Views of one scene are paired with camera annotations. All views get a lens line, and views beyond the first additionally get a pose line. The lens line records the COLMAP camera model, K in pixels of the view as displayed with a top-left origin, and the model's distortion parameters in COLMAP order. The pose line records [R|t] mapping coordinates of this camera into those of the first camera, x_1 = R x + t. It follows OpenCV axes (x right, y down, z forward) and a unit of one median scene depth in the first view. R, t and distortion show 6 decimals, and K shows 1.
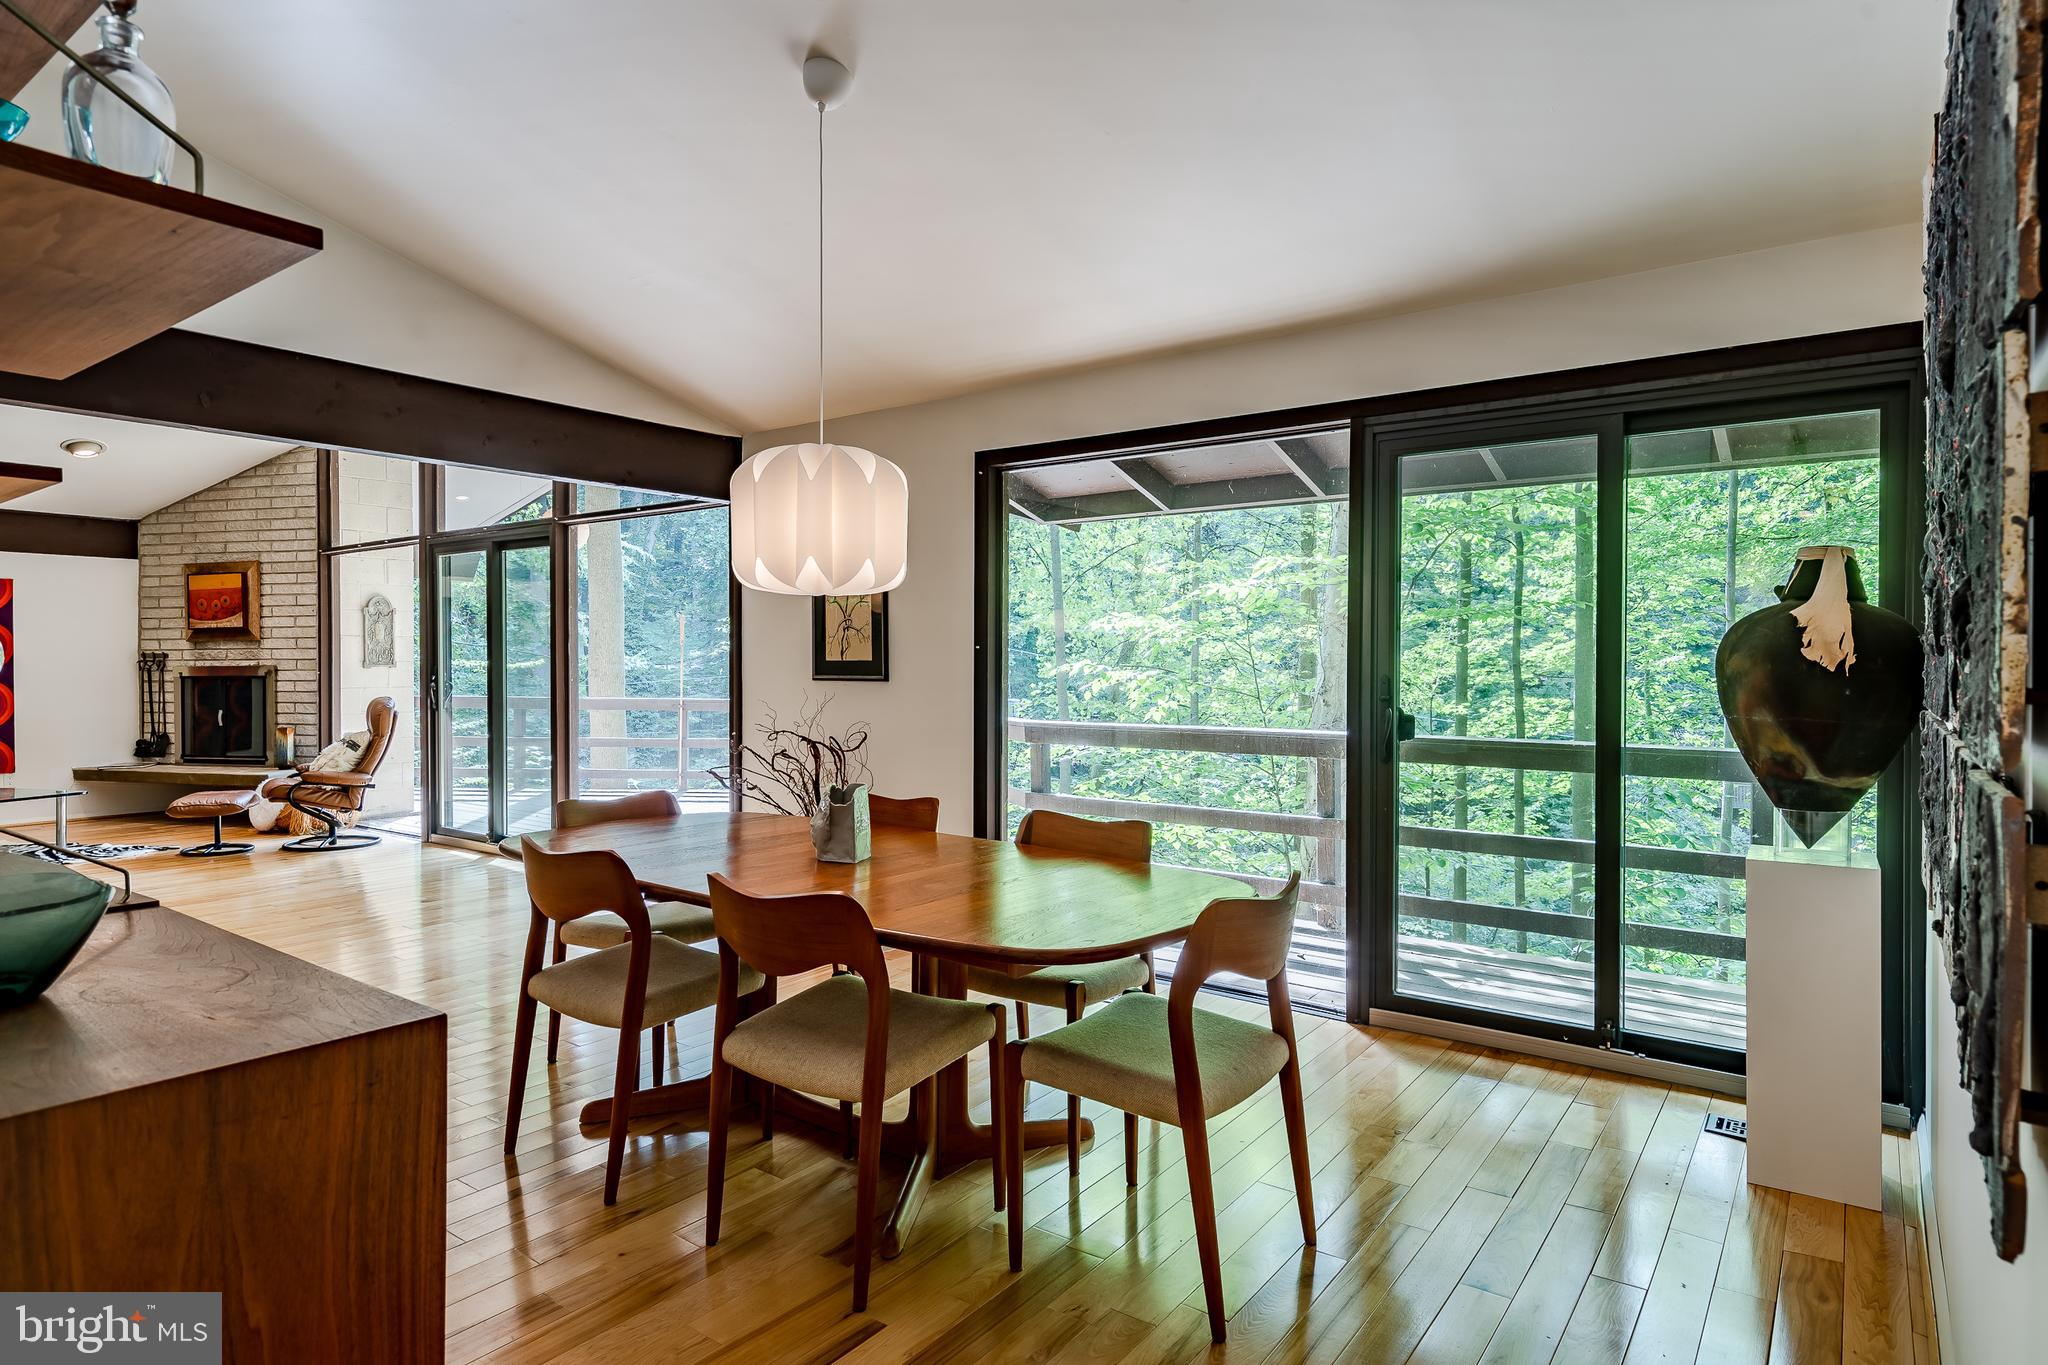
lens RADIAL K [[1122.9, 0, 1021.4], [0, 1122.9, 663.6], [0, 0, 1]] dist [0.009553, 0.000774]
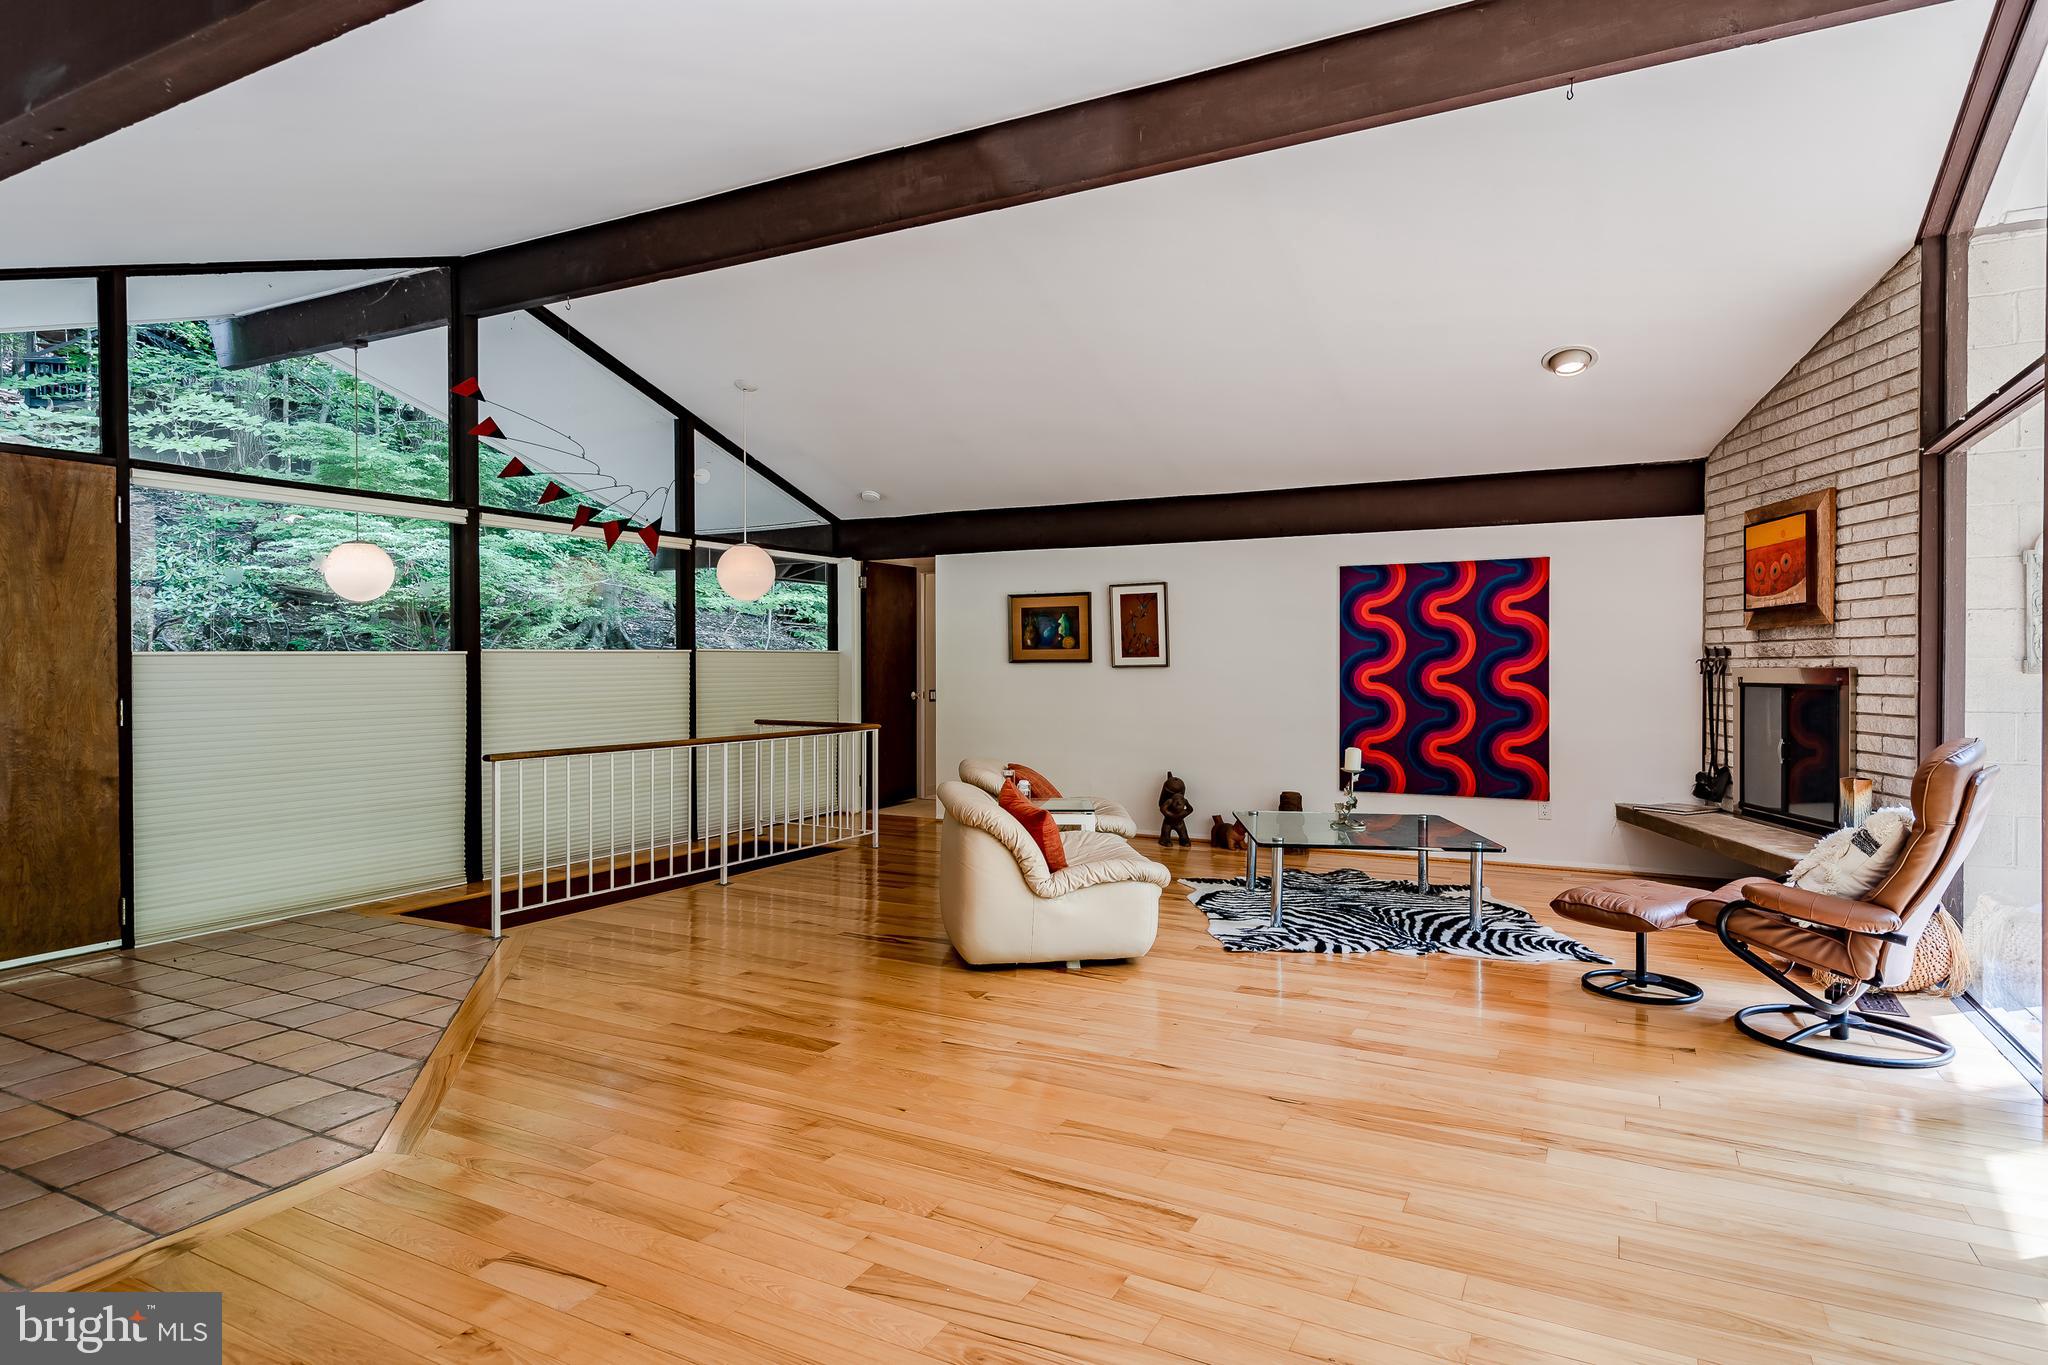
lens RADIAL K [[1122.9, 0, 1018.5], [0, 1122.9, 669.0], [0, 0, 1]] dist [0.009553, 0.000774]
pose [[0.143967, 0.008655, -0.989545, -0.157101], [-0.004891, 0.999956, 0.008034, 0.000041], [0.989570, 0.003683, 0.144003, 0.497789]]
